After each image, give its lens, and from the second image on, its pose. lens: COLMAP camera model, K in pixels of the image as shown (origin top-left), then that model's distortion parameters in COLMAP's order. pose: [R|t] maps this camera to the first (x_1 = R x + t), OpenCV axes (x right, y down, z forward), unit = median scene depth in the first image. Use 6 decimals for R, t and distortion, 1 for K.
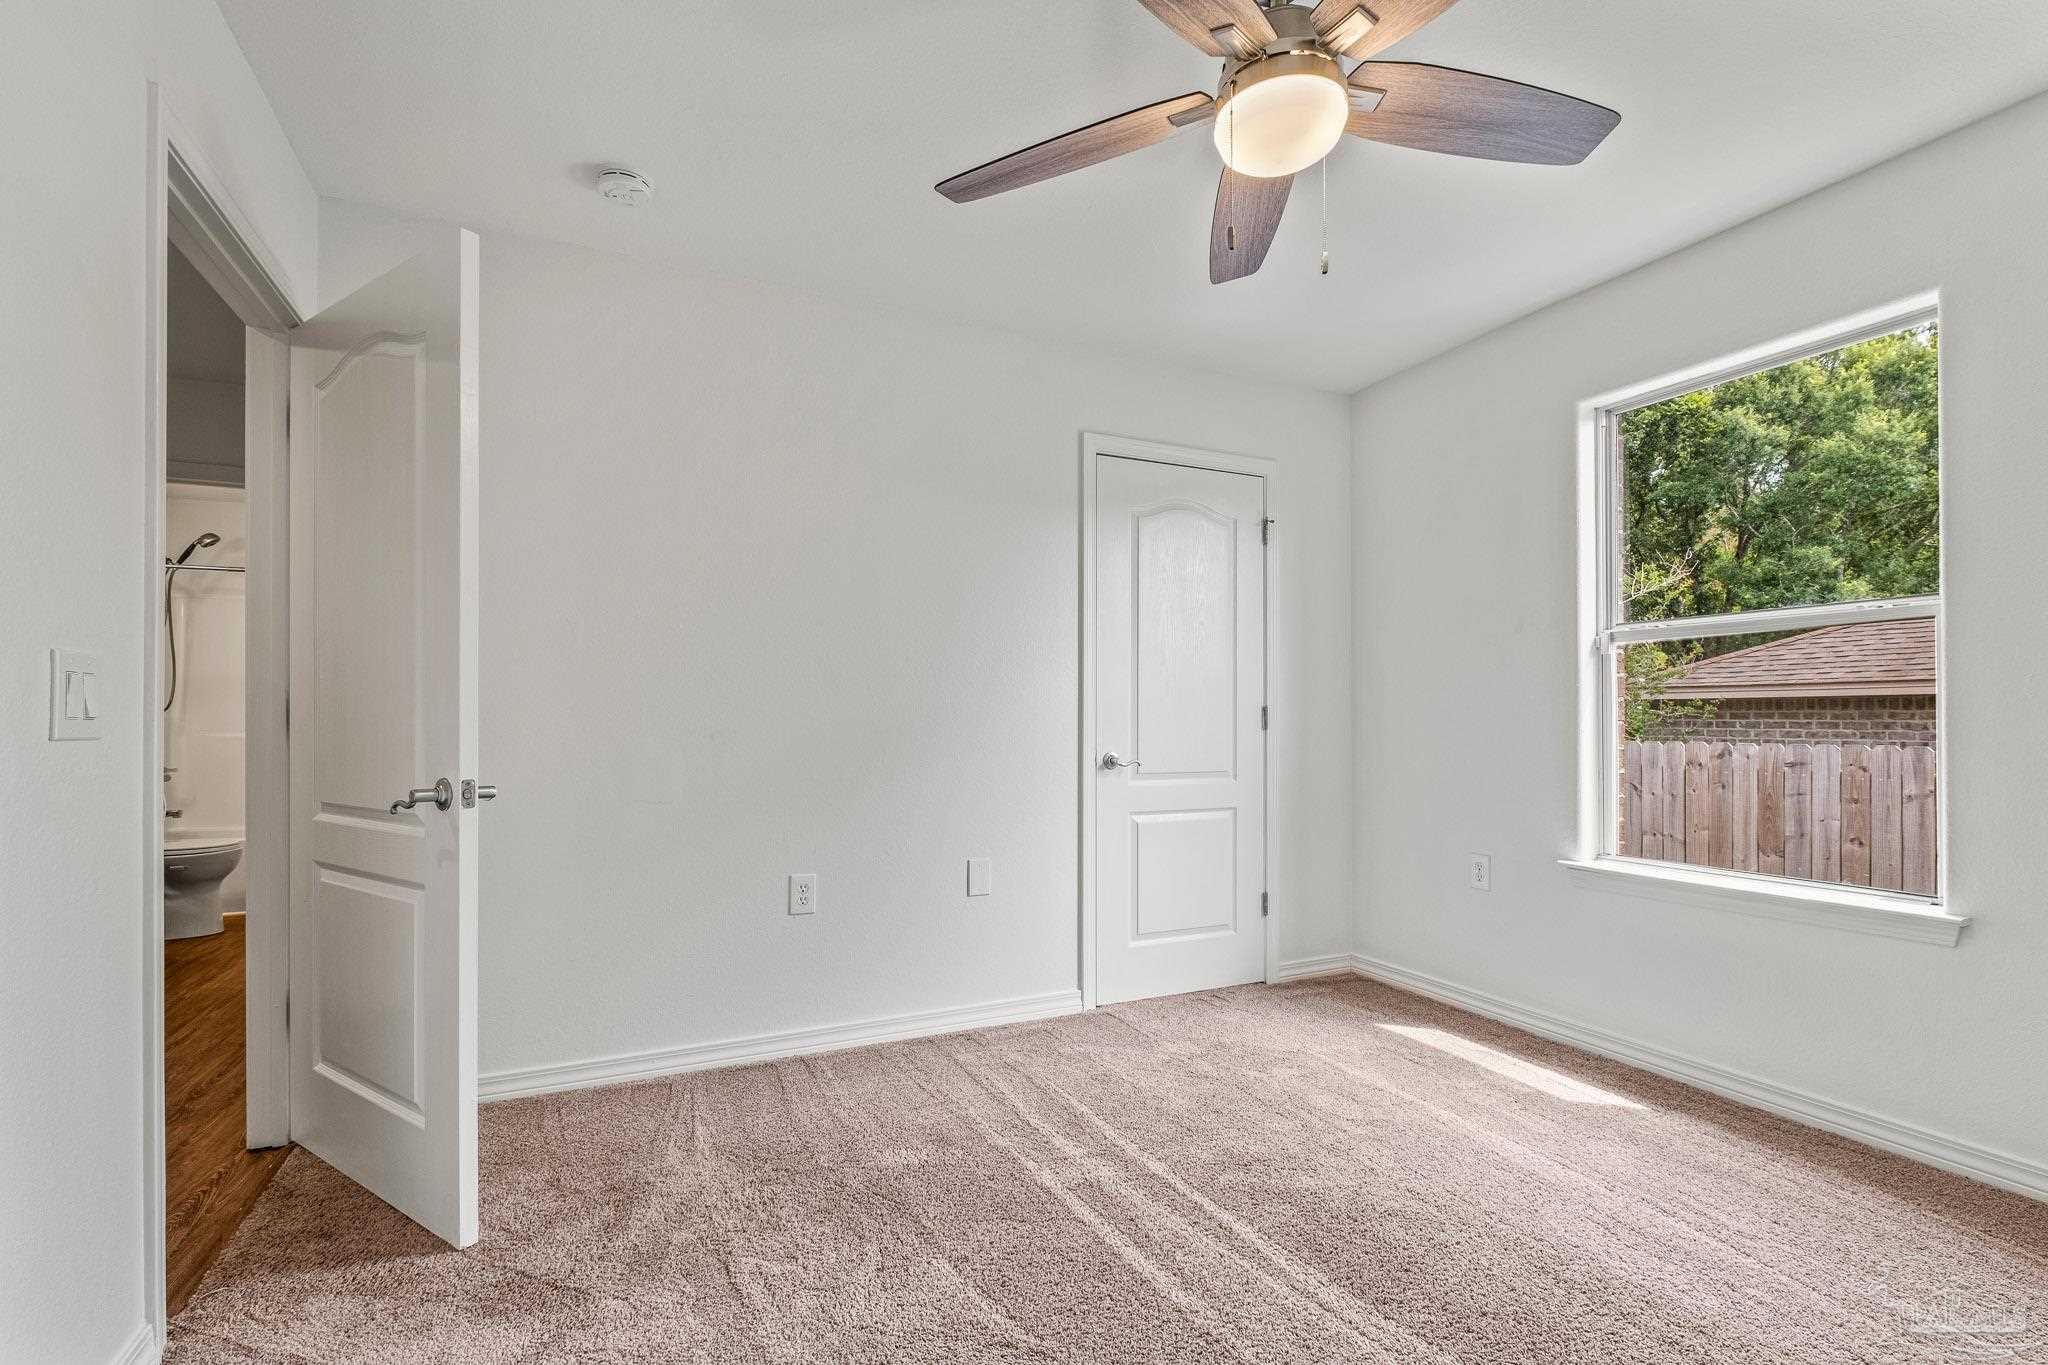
lens RADIAL K [[902.8, 0, 1022.7], [0, 902.8, 715.8], [0, 0, 1]] dist [-0.018160, -0.000654]
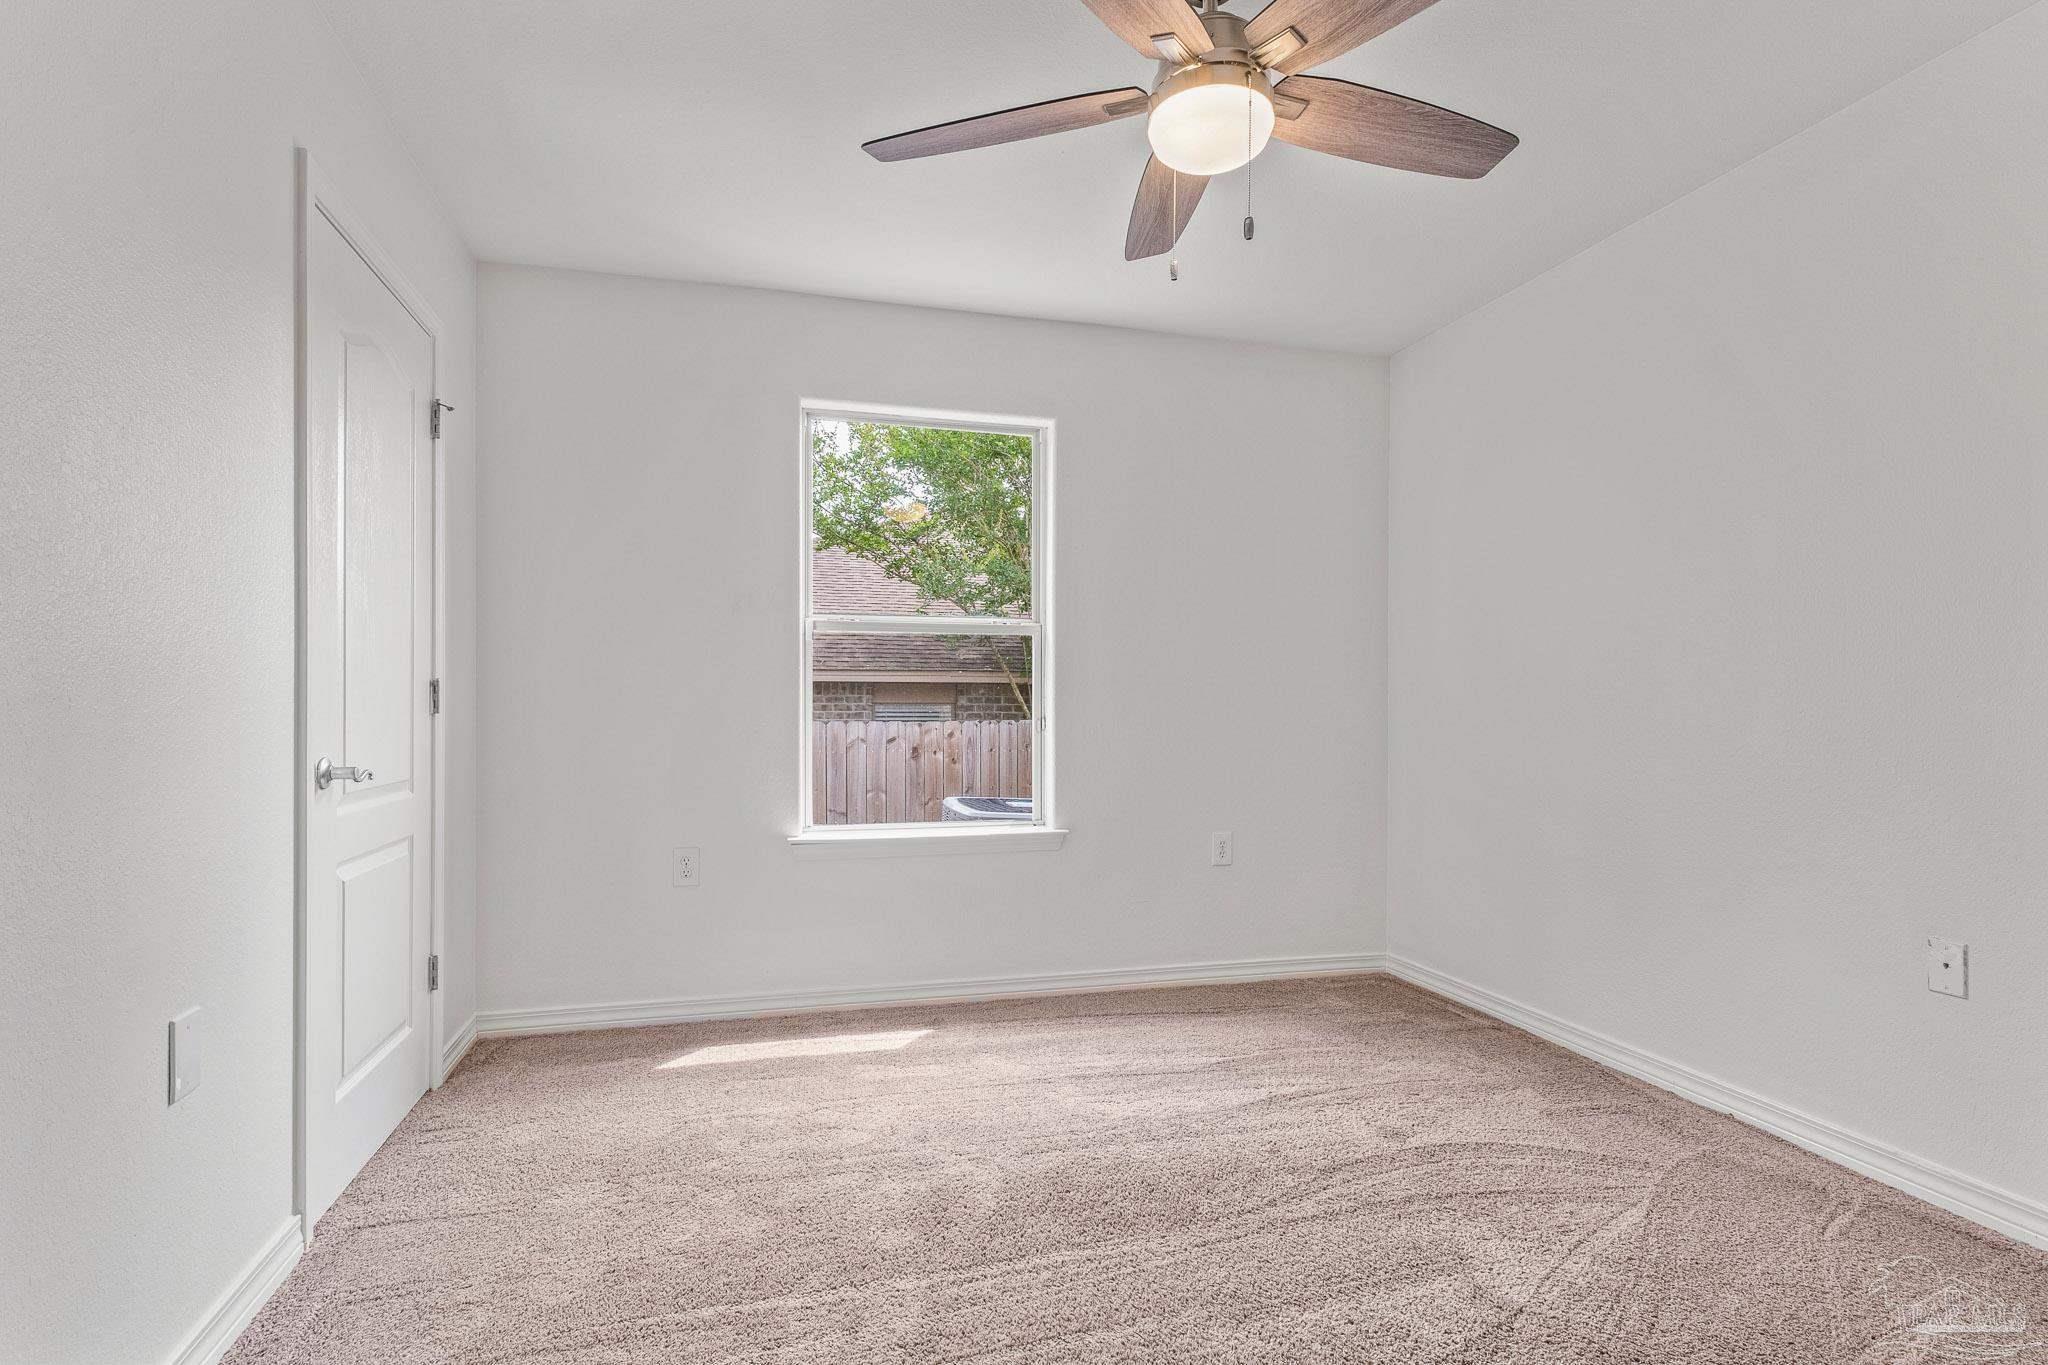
lens RADIAL K [[977.8, 0, 1028.7], [0, 977.8, 699.8], [0, 0, 1]] dist [0.000269, 0.000104]
pose [[0.182952, 0.008195, 0.983088, -0.445706], [-0.008222, 0.999943, -0.006806, 0.006482], [-0.983087, -0.006838, 0.183009, 0.509514]]
